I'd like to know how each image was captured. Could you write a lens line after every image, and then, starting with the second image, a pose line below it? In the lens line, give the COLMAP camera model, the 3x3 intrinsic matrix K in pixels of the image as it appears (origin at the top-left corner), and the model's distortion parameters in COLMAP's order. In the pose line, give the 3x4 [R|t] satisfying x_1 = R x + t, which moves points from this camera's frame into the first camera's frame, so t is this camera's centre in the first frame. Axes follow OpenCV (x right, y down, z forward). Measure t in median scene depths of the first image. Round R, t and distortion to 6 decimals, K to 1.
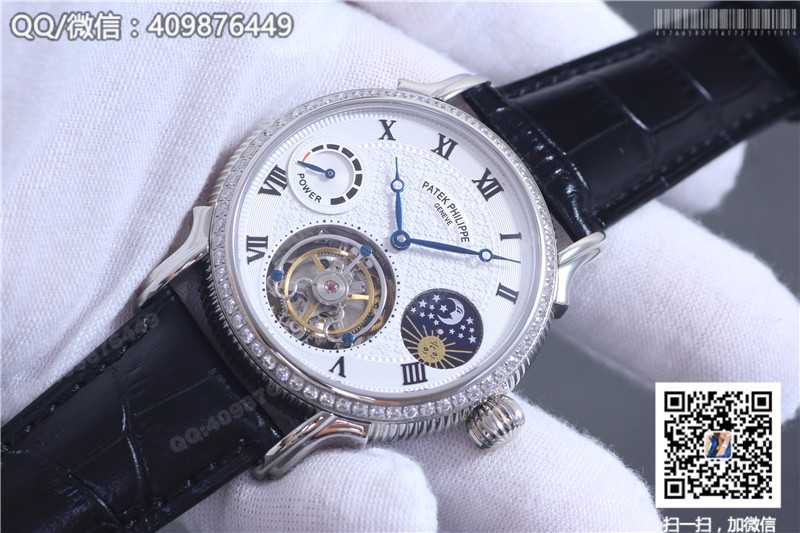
lens RADIAL K [[4284.7, 0, 400.0], [0, 4284.7, 266.5], [0, 0, 1]] dist [0.145016, -1.857401]
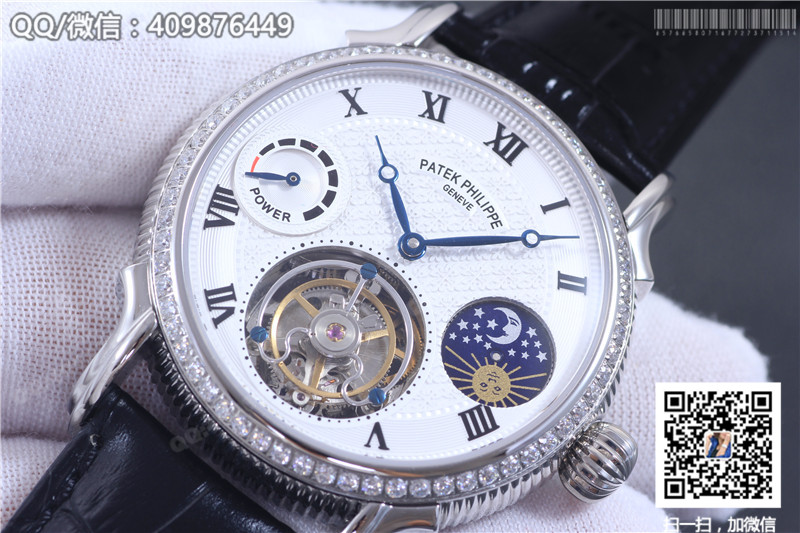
lens RADIAL K [[4284.7, 0, 400.0], [0, 4284.7, 266.5], [0, 0, 1]] dist [0.145016, -1.857401]
pose [[0.967867, -0.234996, 0.089503, -0.066800], [0.235843, 0.971790, 0.001143, -0.004076], [-0.087247, 0.020002, 0.995986, 0.286085]]
